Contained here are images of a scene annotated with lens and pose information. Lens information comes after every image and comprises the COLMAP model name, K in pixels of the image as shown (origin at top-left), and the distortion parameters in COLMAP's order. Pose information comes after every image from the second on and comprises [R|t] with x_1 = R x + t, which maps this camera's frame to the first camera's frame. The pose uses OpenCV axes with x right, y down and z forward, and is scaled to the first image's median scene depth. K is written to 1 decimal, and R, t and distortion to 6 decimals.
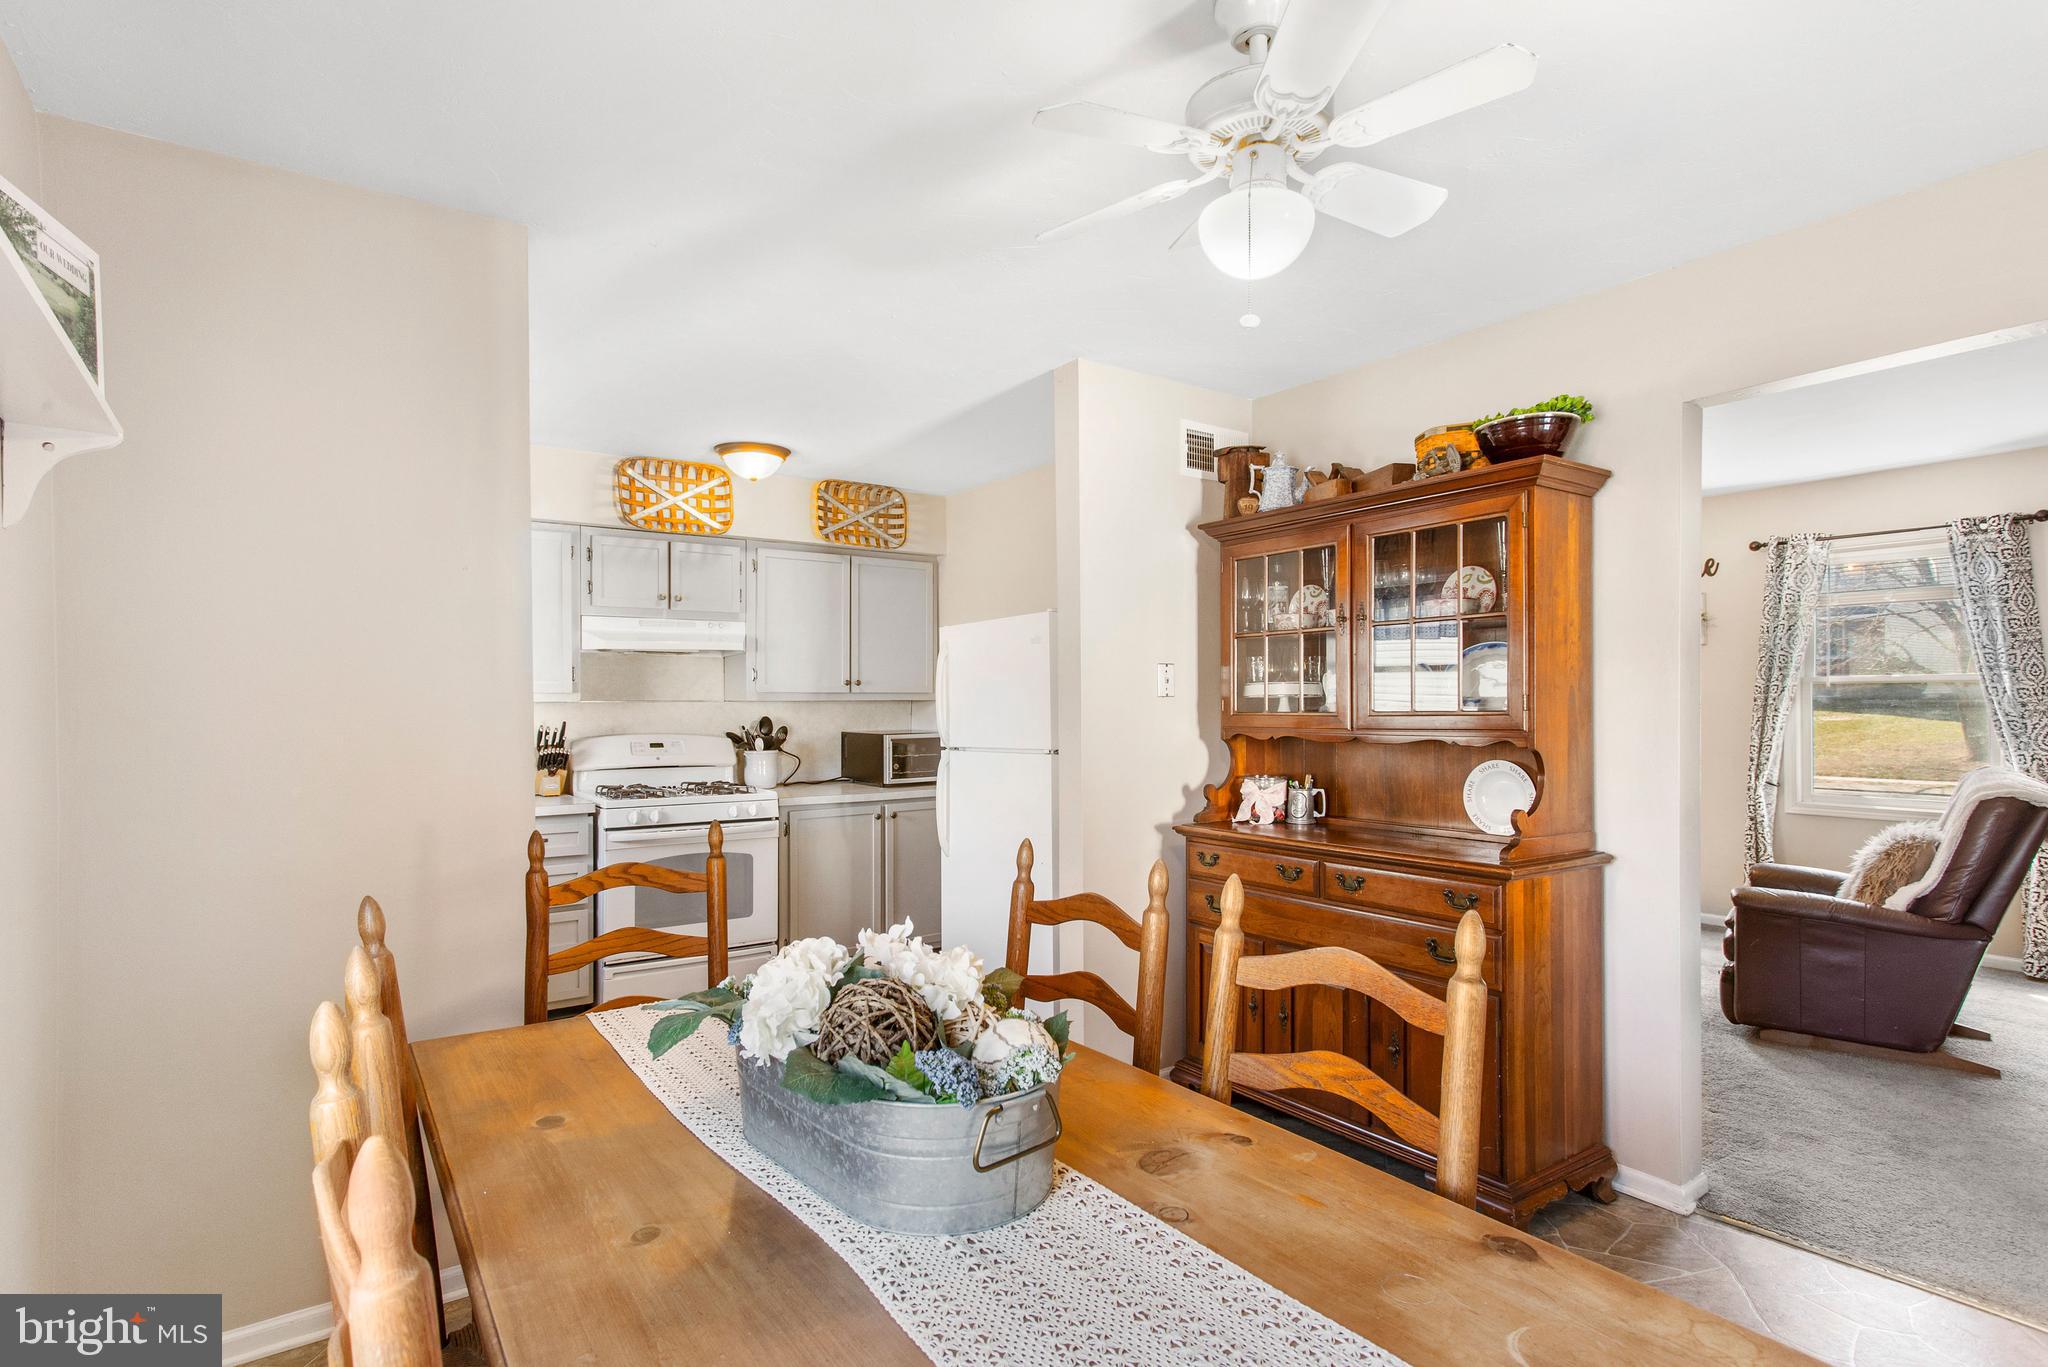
lens RADIAL K [[1028.7, 0, 1016.8], [0, 1028.7, 698.3], [0, 0, 1]] dist [0.000363, 0.002719]
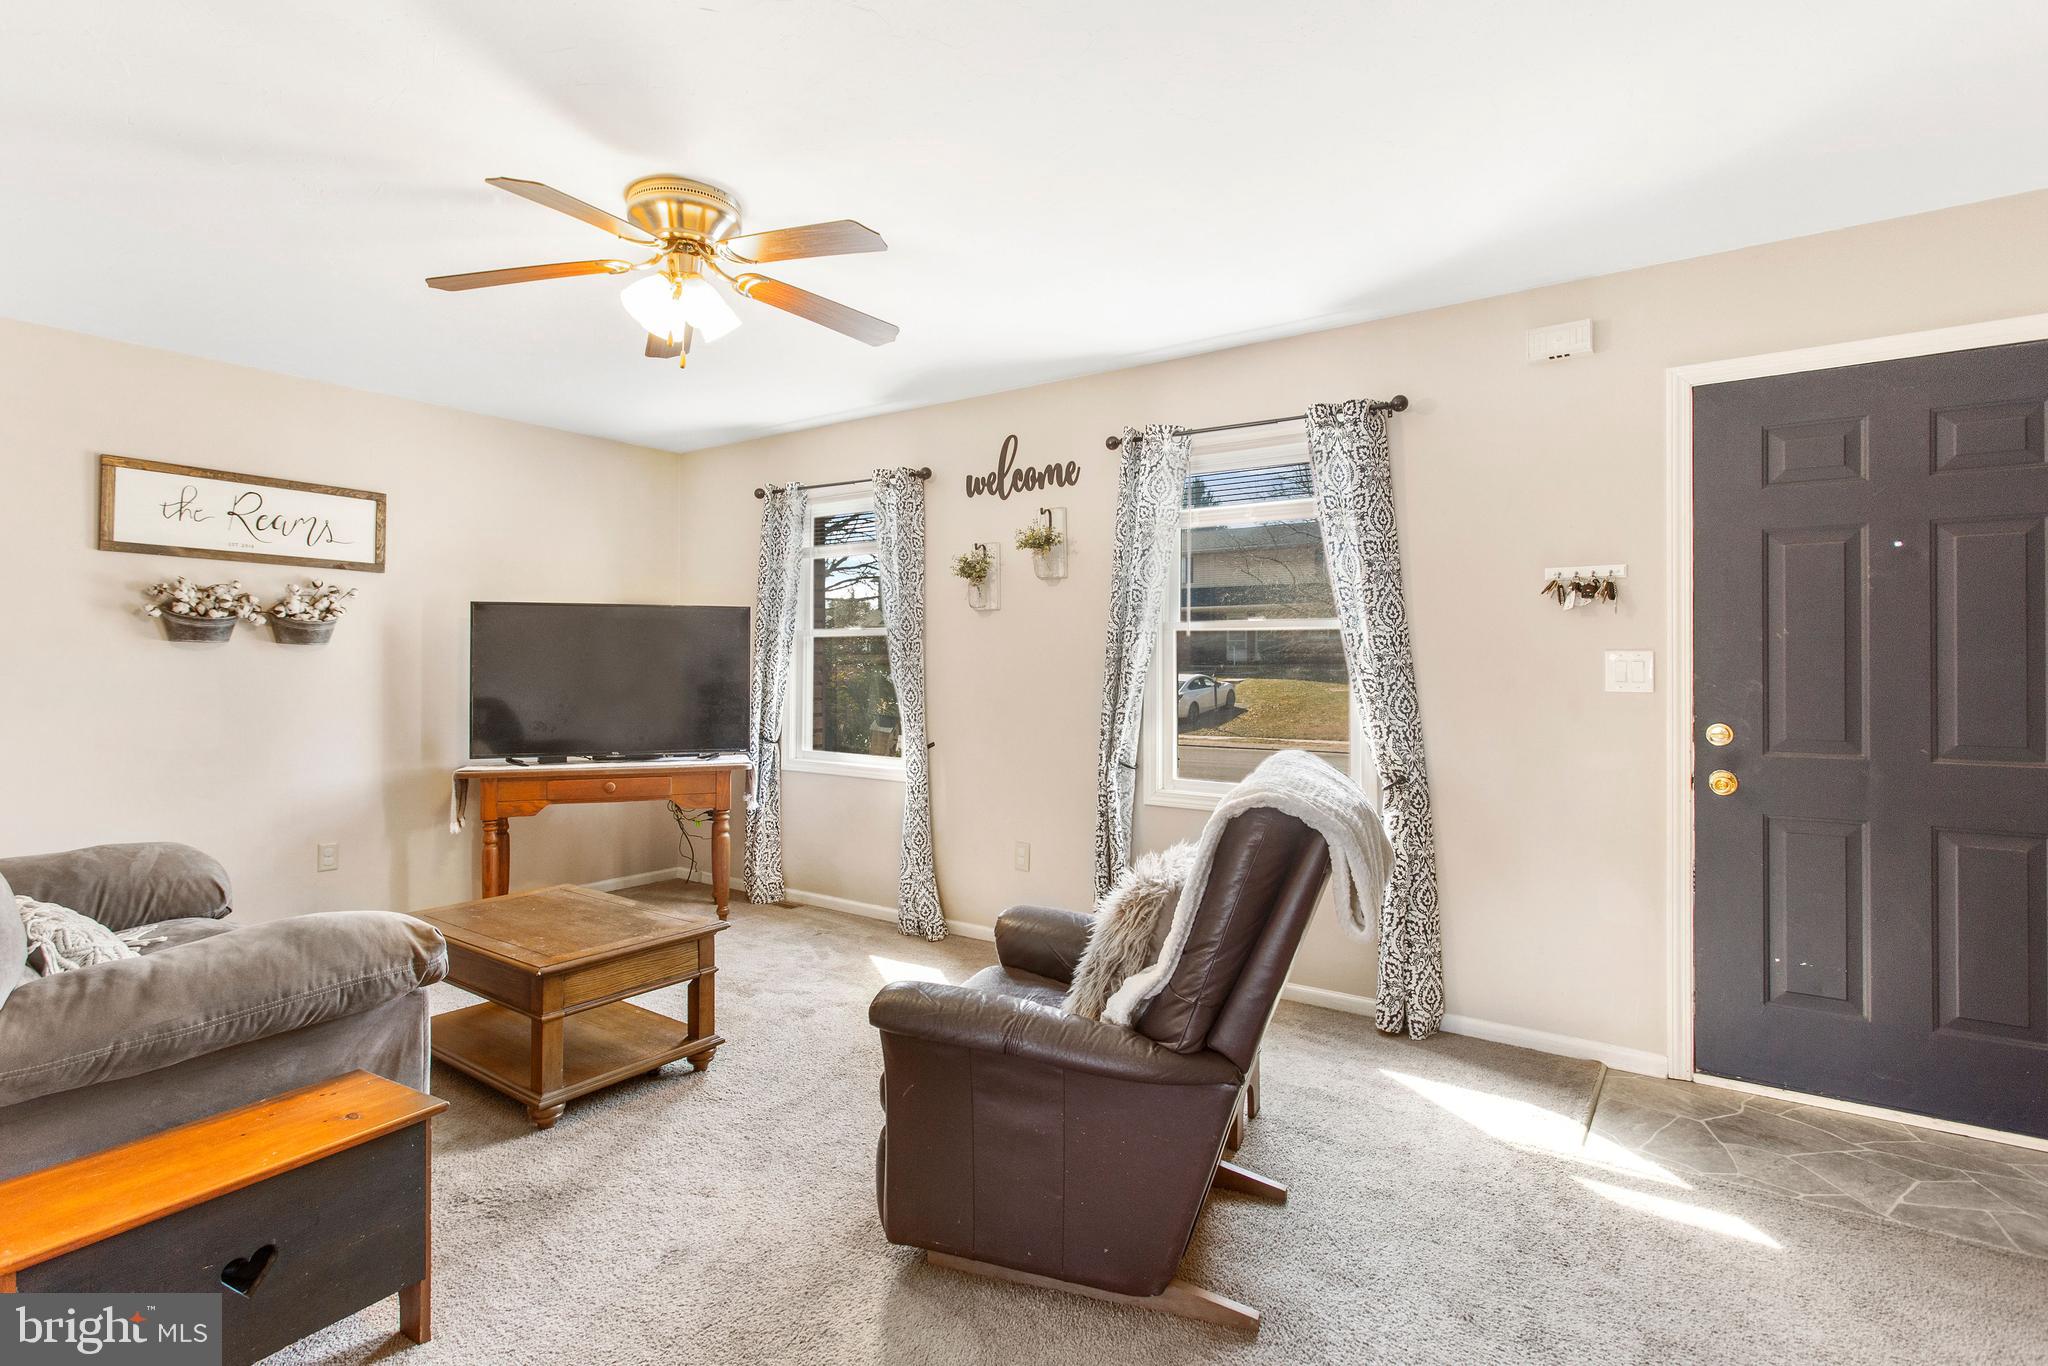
lens RADIAL K [[1028.7, 0, 1012.0], [0, 1028.7, 649.4], [0, 0, 1]] dist [0.000363, 0.002719]
pose [[0.940577, 0.016159, 0.339195, 0.472826], [-0.011903, 0.999822, -0.014623, 0.013687], [-0.339371, 0.009717, 0.940603, 0.391139]]
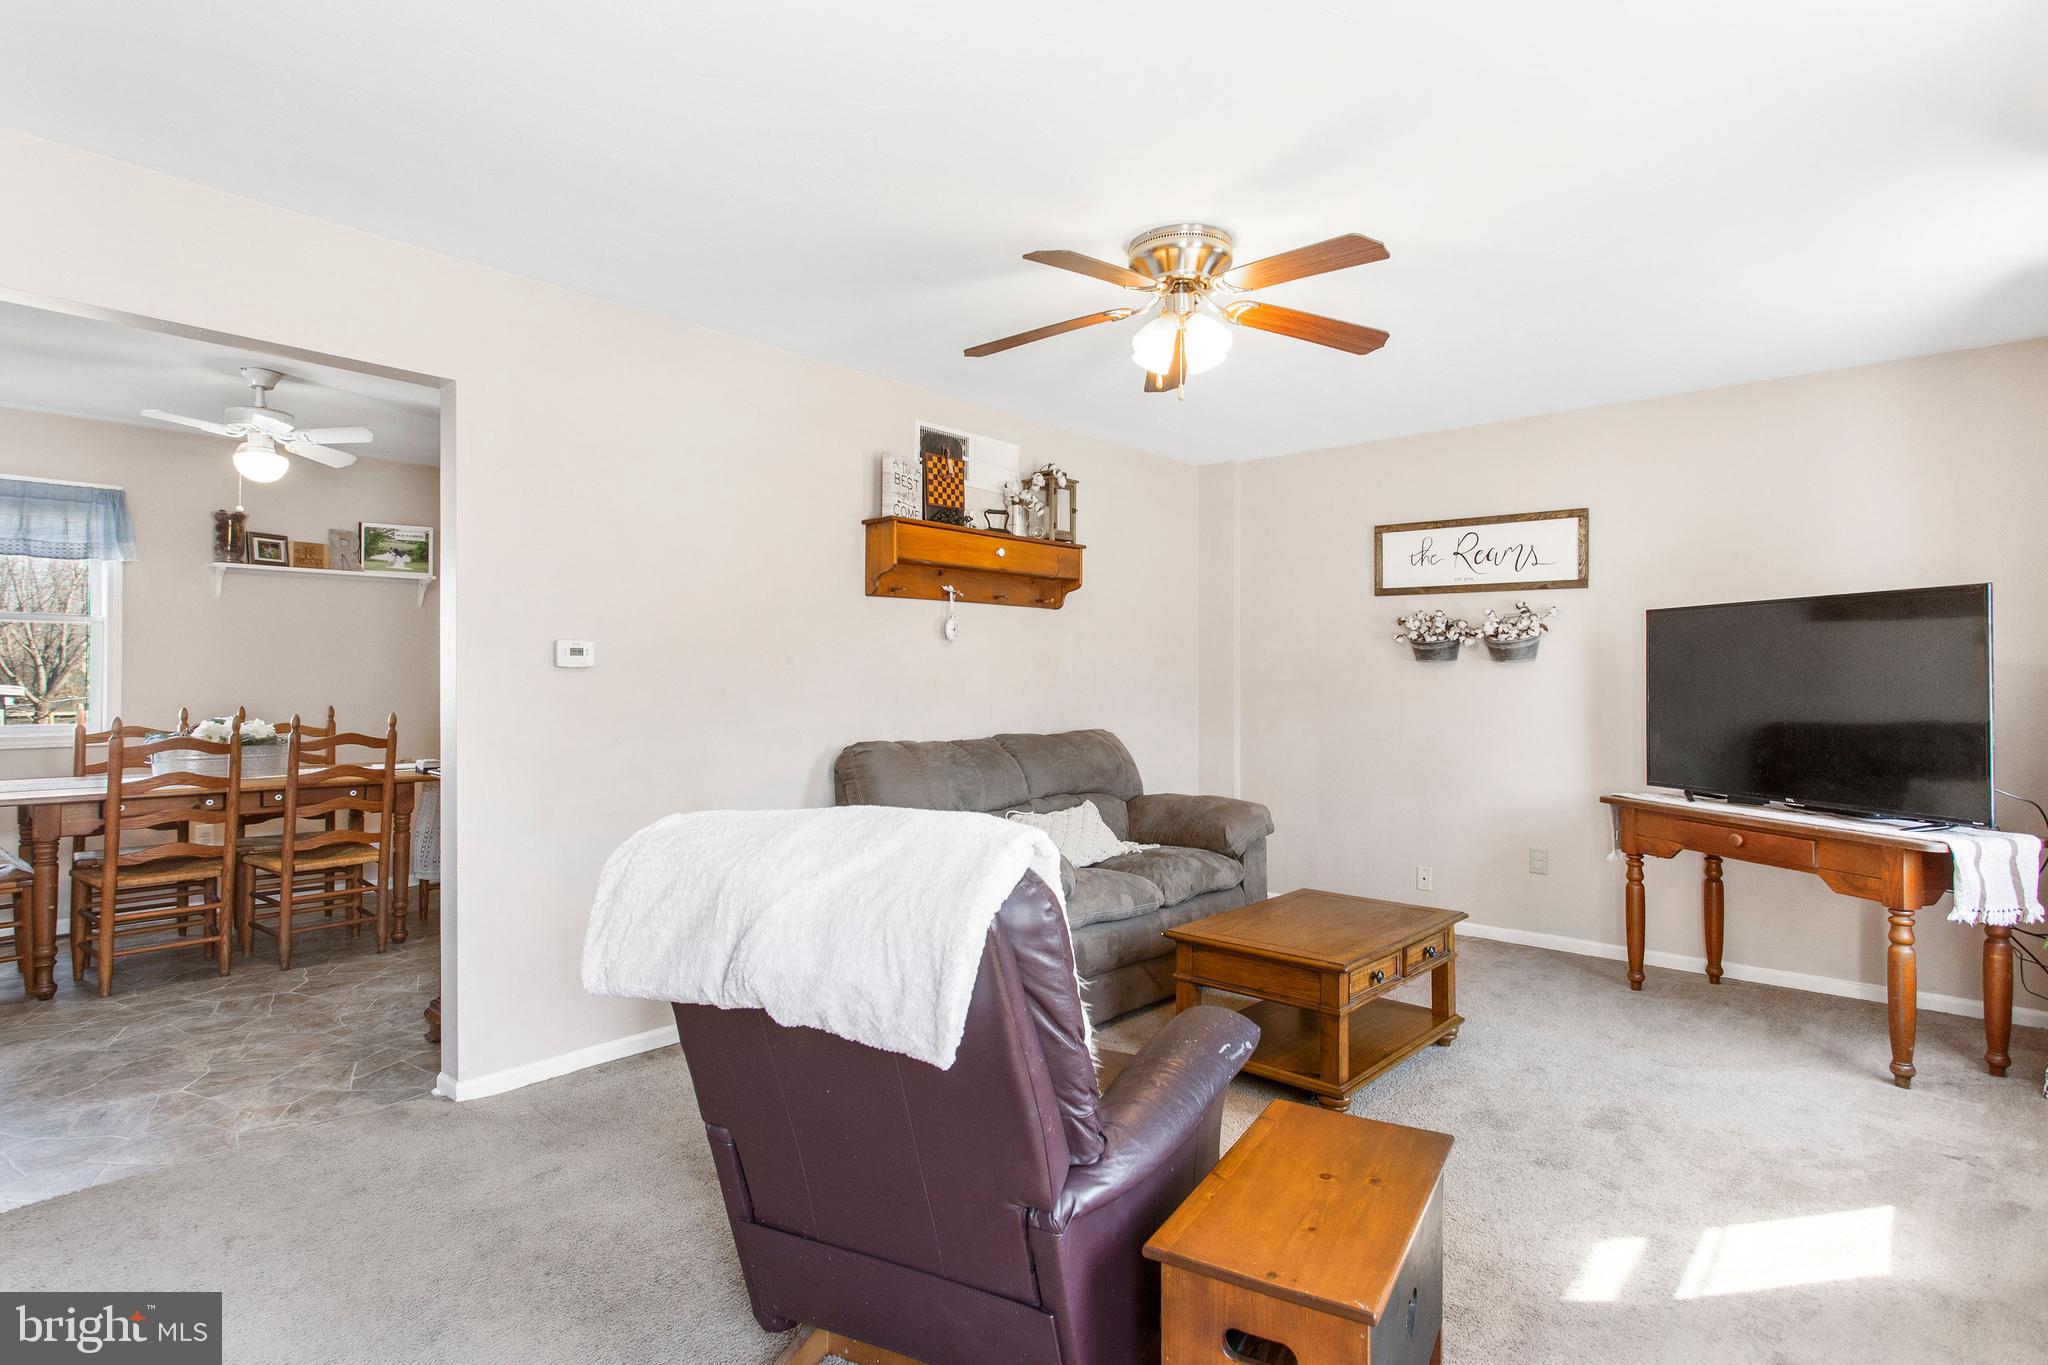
lens RADIAL K [[1028.7, 0, 1028.9], [0, 1028.7, 679.1], [0, 0, 1]] dist [0.000363, 0.002719]
pose [[0.242836, 0.004822, -0.970055, 0.791072], [-0.008205, 0.999962, 0.002917, 0.017680], [0.970033, 0.007251, 0.242866, 0.598662]]
